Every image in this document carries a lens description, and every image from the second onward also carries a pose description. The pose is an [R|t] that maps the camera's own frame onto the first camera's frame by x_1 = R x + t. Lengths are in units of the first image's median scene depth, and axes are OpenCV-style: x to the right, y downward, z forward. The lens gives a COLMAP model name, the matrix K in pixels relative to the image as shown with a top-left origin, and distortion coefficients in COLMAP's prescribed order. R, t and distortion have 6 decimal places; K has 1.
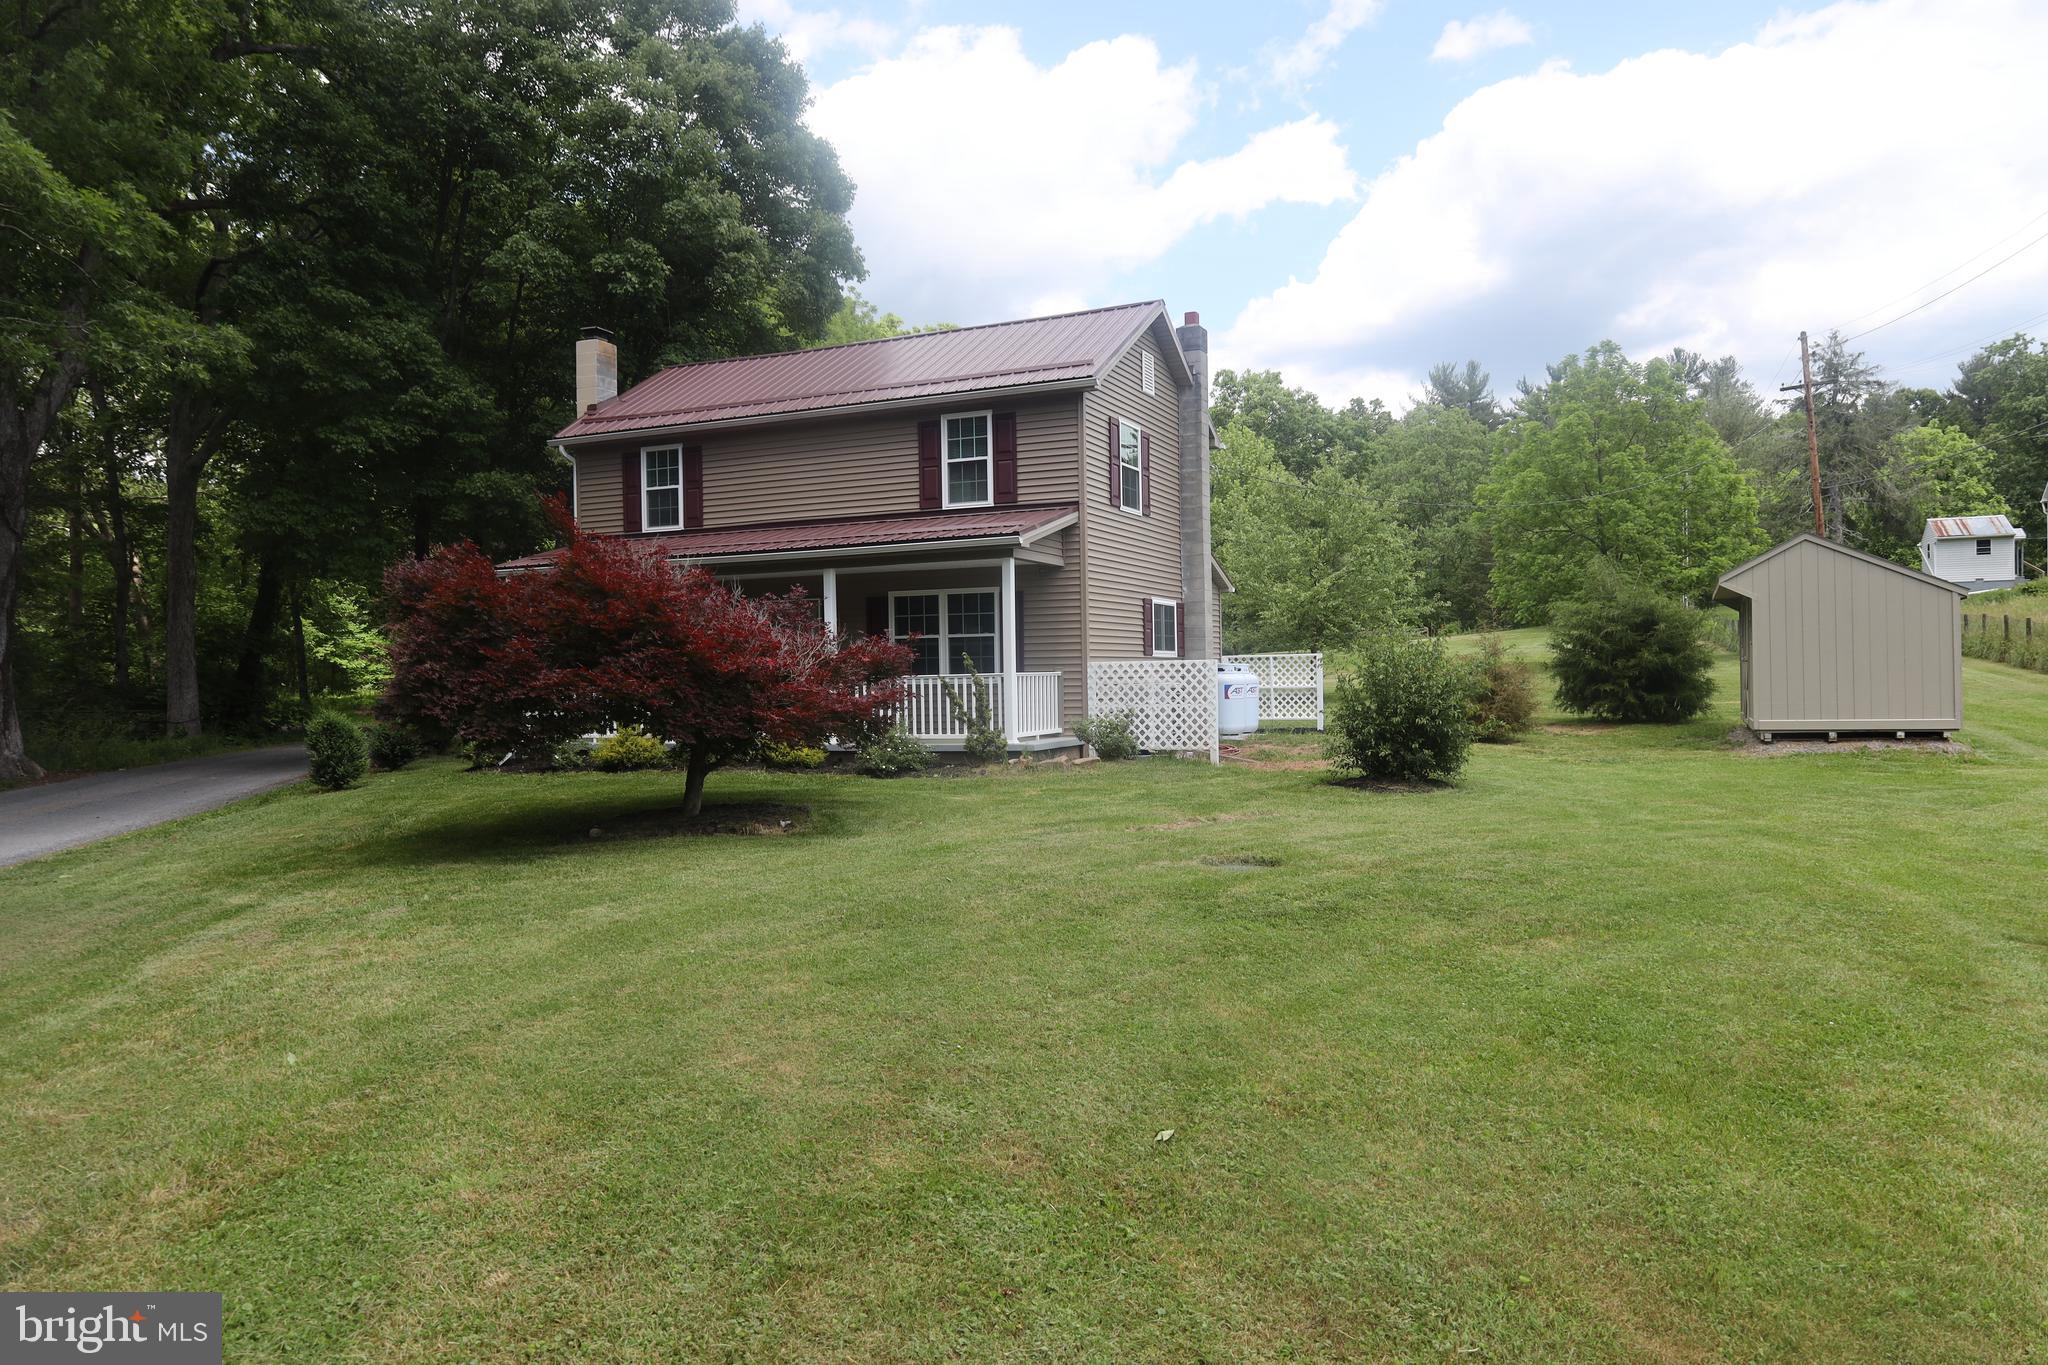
lens RADIAL K [[1396.0, 0, 1043.1], [0, 1396.0, 671.3], [0, 0, 1]] dist [0.005020, -0.001848]
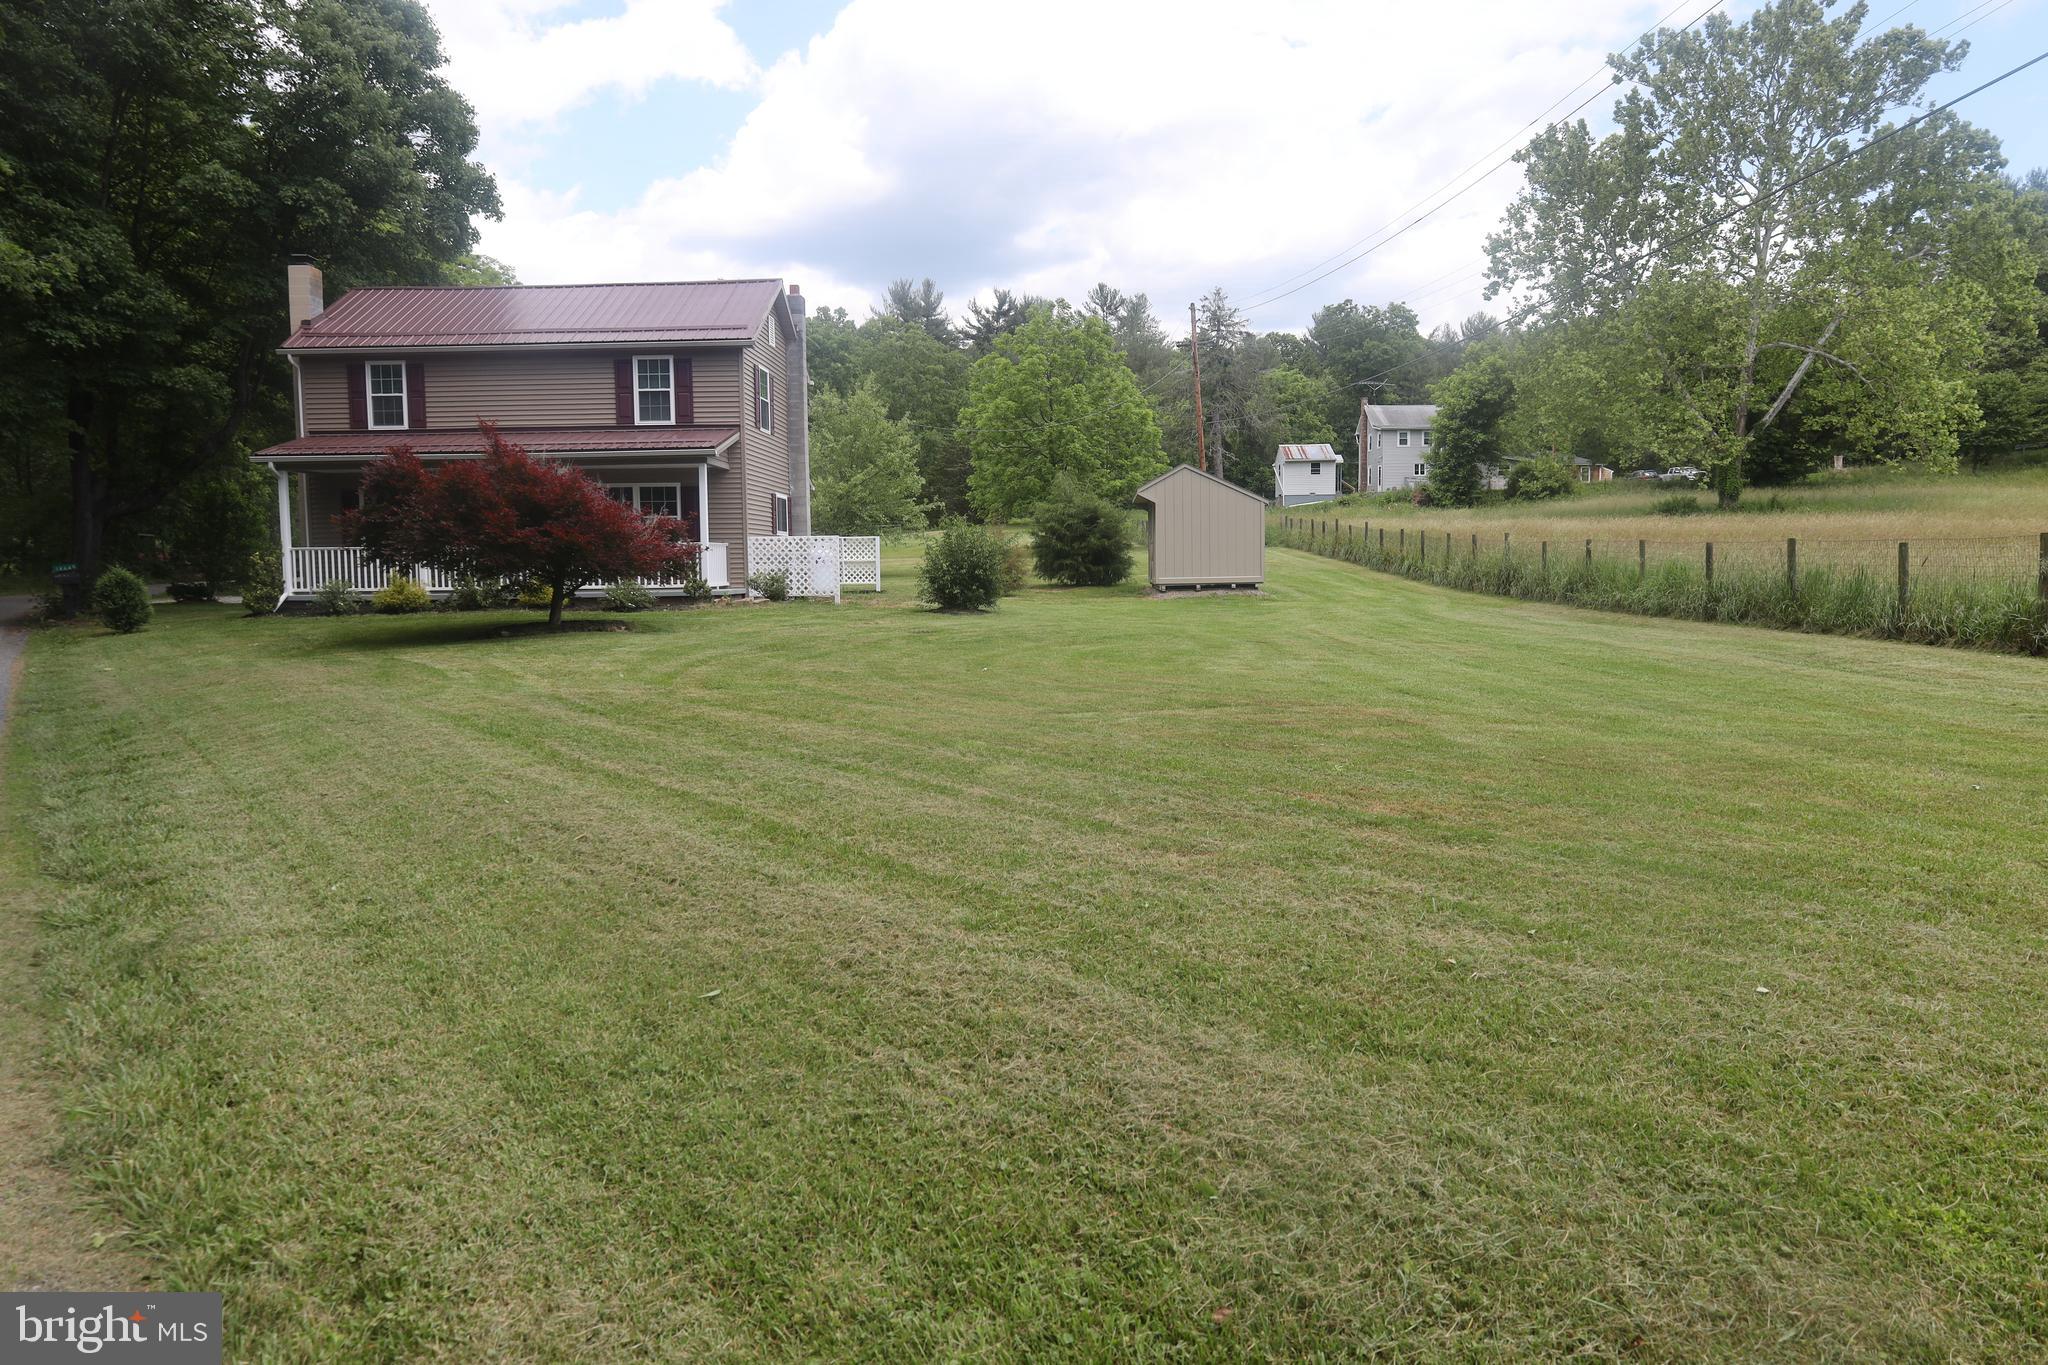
lens RADIAL K [[1396.0, 0, 1014.4], [0, 1396.0, 682.2], [0, 0, 1]] dist [0.005020, -0.001848]
pose [[0.932456, -0.022973, 0.360553, -0.186254], [-0.006431, 0.996763, 0.080141, 0.020772], [-0.361226, -0.077047, 0.929290, -0.365522]]
